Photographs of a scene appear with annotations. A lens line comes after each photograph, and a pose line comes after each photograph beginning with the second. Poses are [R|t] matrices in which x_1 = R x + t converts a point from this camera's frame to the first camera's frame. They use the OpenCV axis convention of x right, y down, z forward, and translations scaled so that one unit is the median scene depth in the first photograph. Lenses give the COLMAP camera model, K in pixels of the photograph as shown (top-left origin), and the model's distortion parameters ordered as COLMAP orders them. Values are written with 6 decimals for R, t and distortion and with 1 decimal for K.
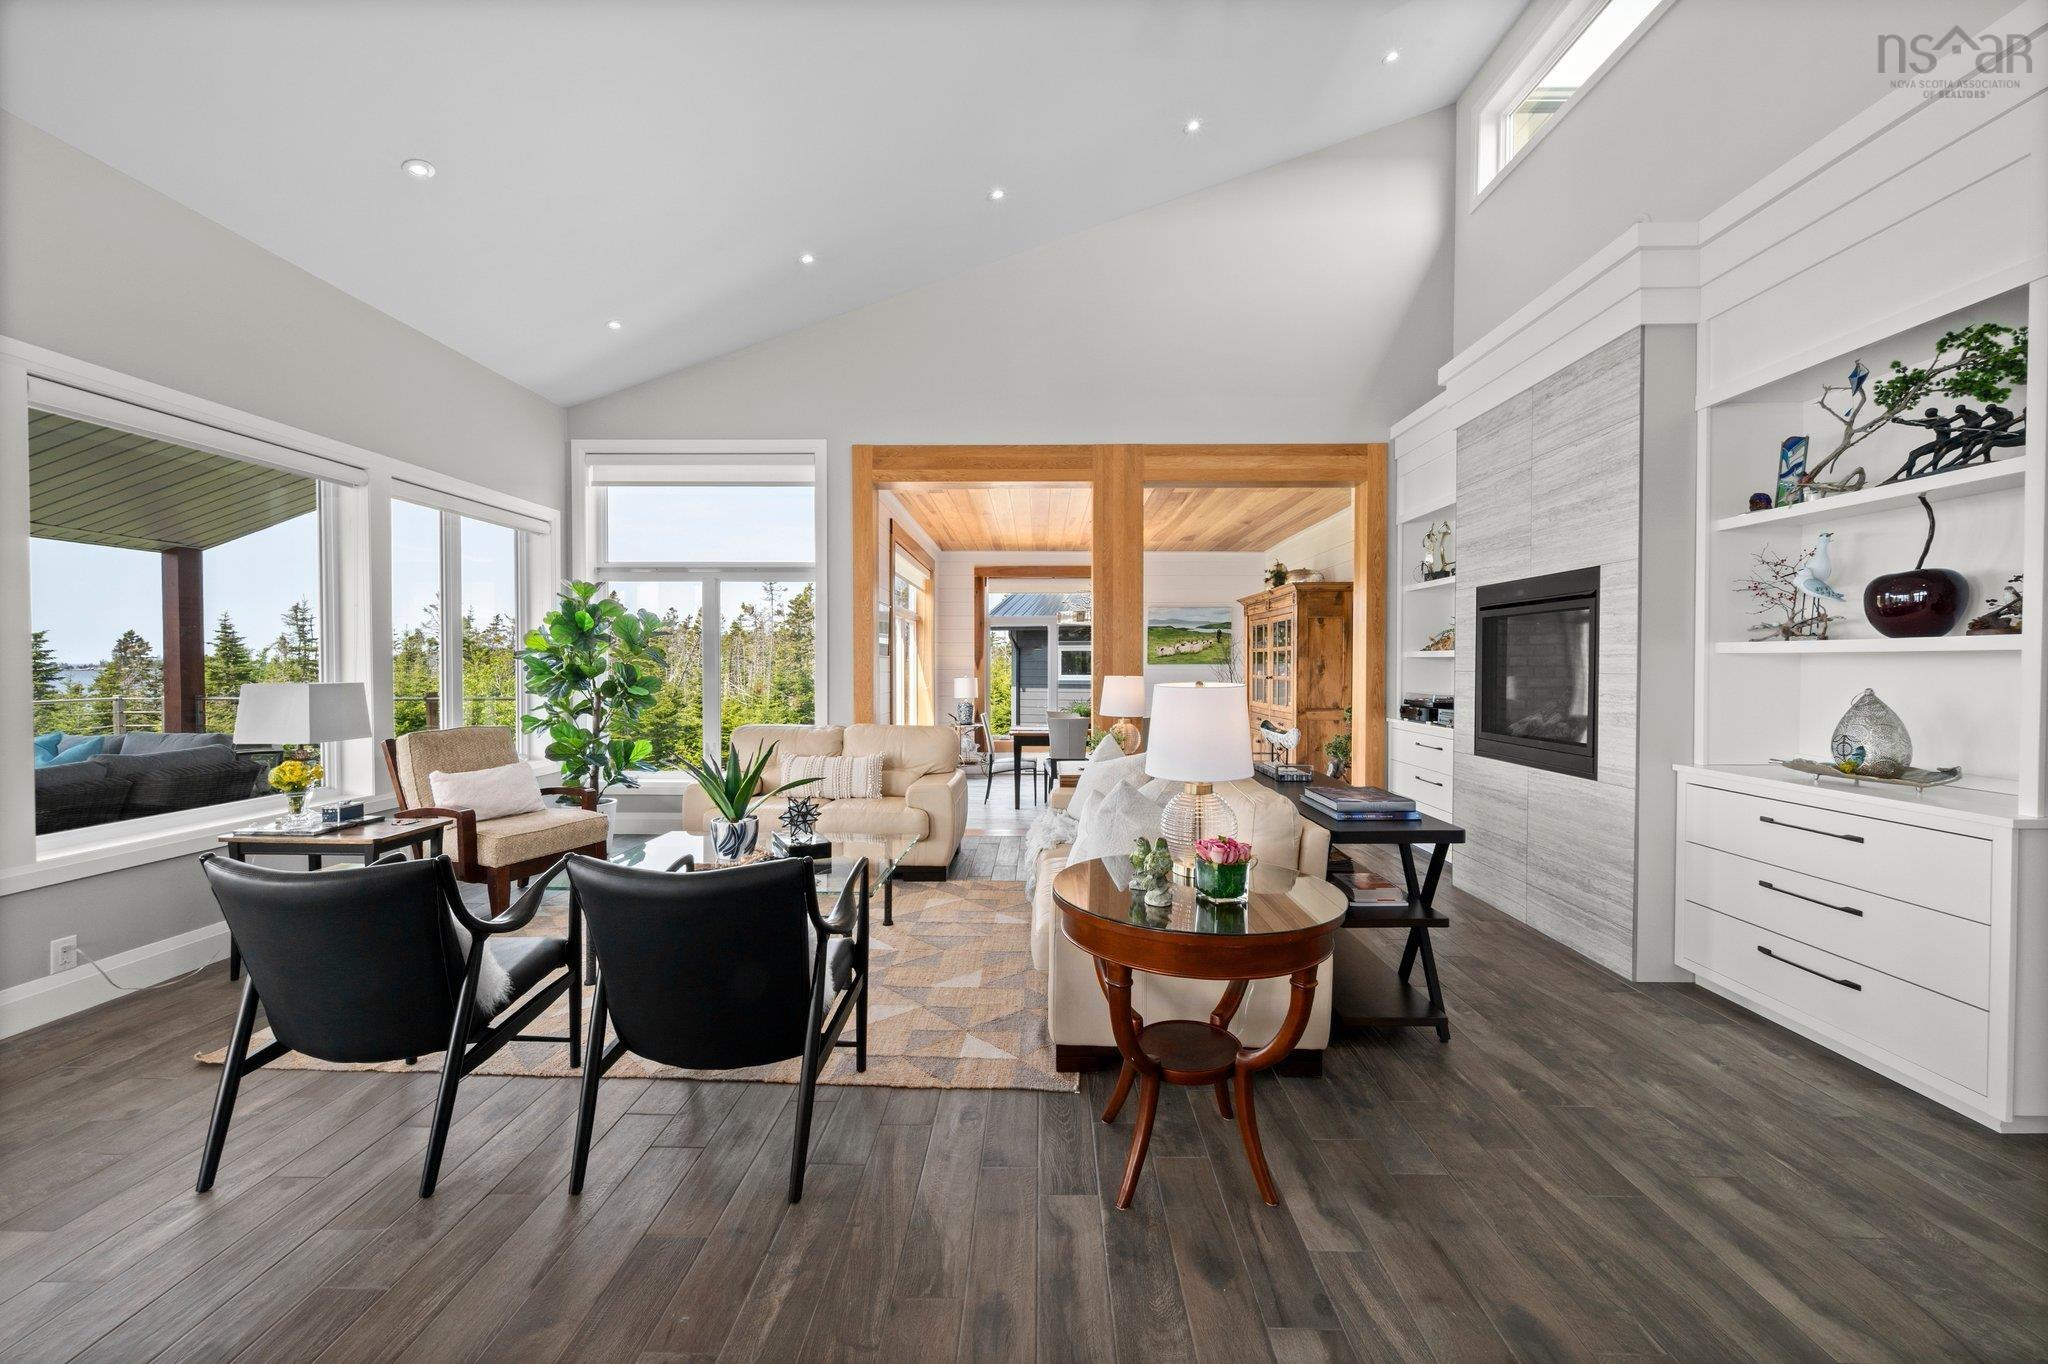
lens RADIAL K [[799.8, 0, 1030.7], [0, 799.8, 678.9], [0, 0, 1]] dist [-0.000764, 0.000249]
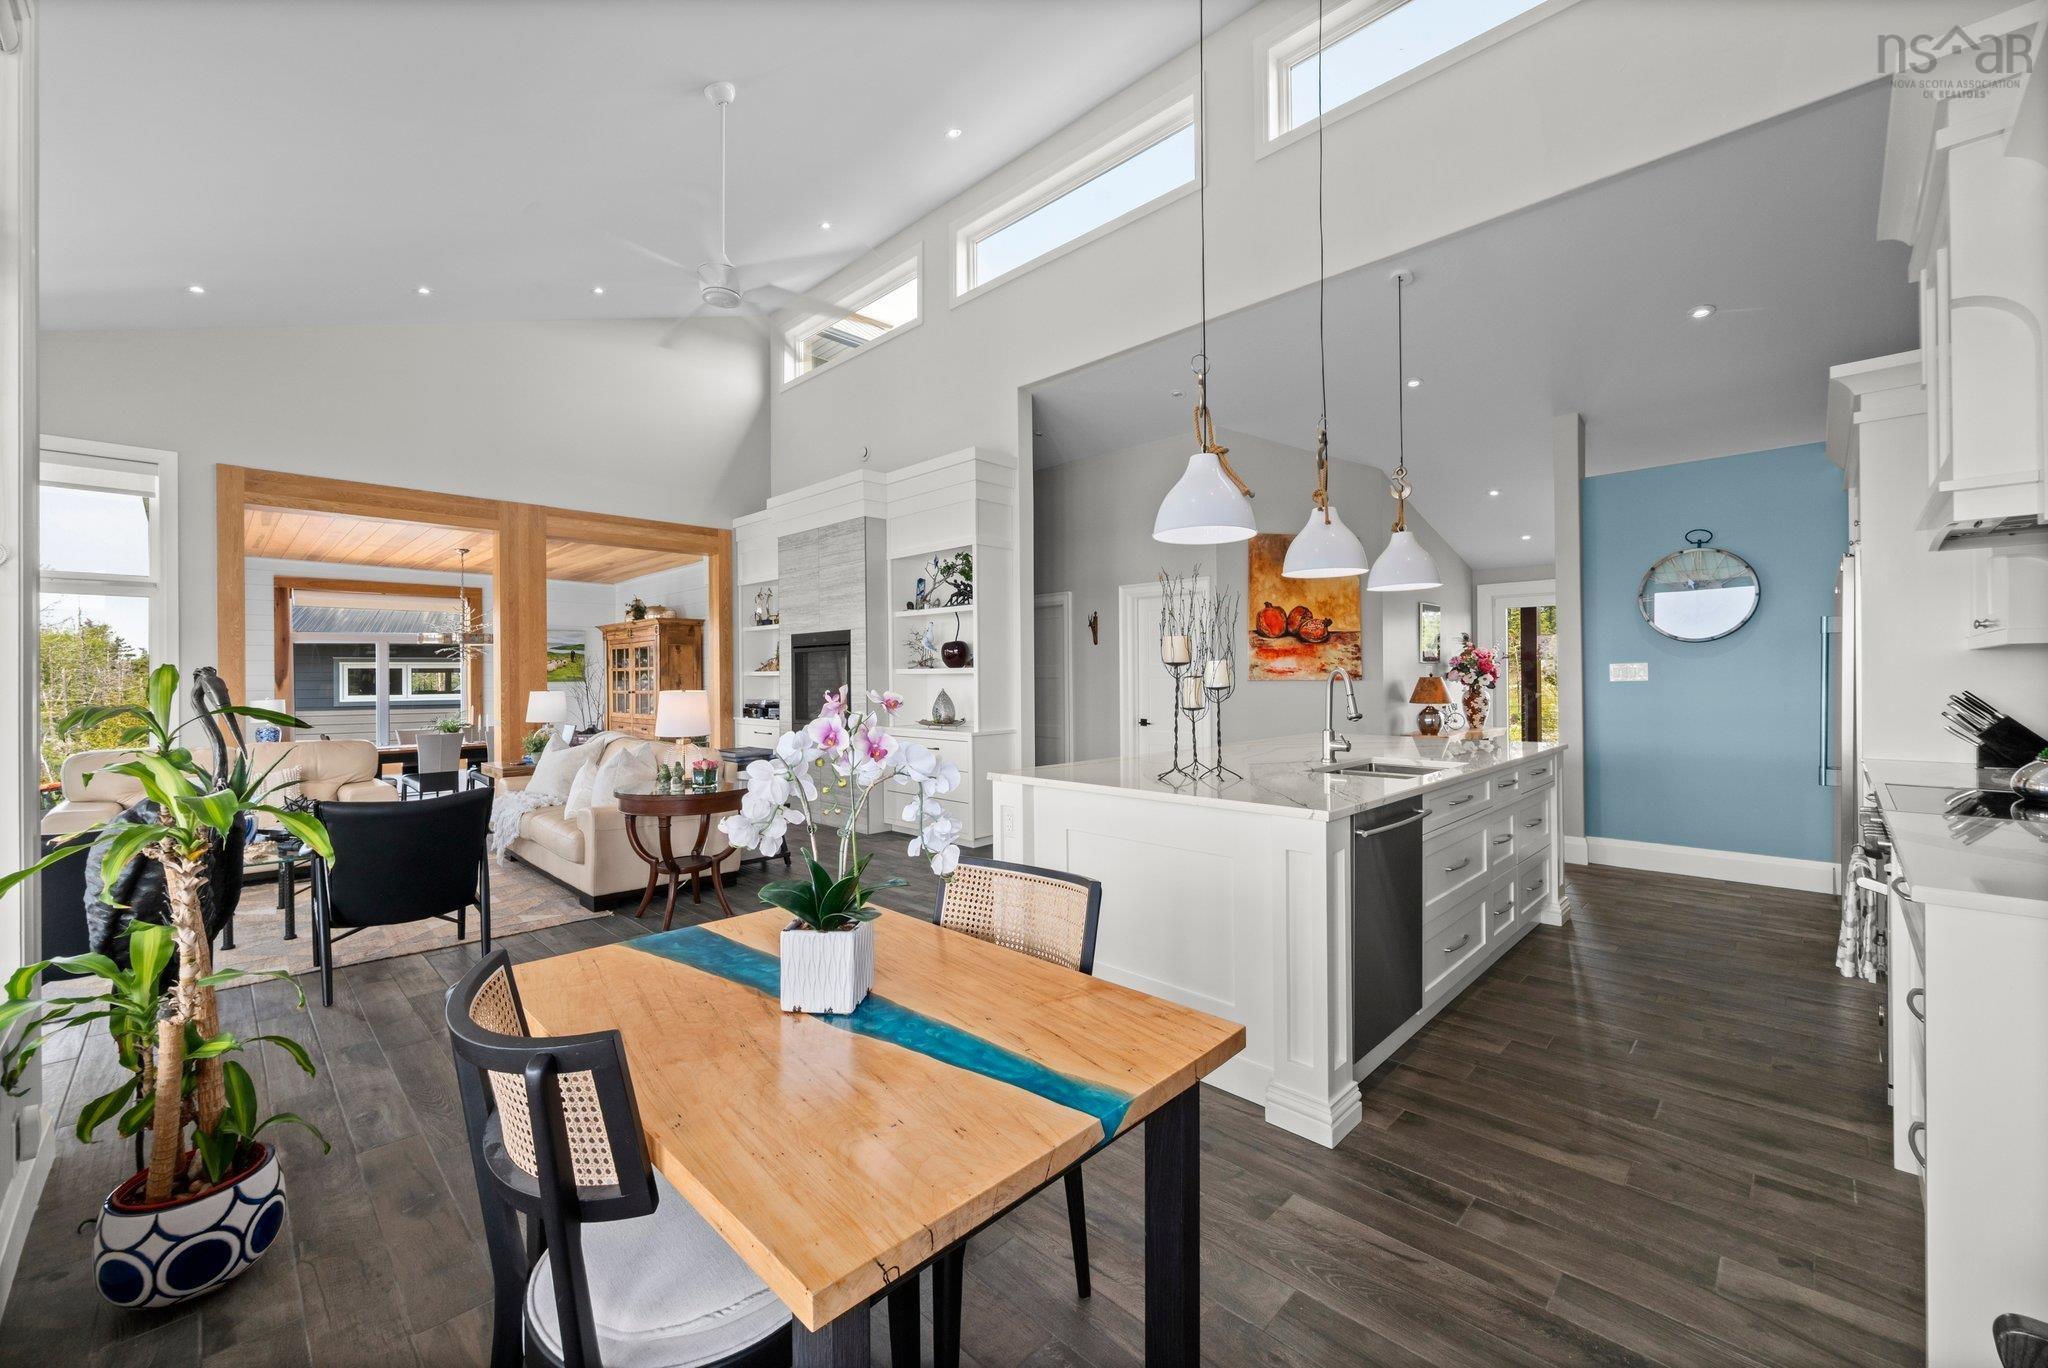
lens RADIAL K [[815.9, 0, 1027.0], [0, 815.9, 681.6], [0, 0, 1]] dist [0.000196, 0.000113]
pose [[0.685602, -0.009181, 0.727919, -0.319814], [0.021769, 0.999732, -0.007894, 0.008558], [-0.727651, 0.021258, 0.685618, -0.486670]]
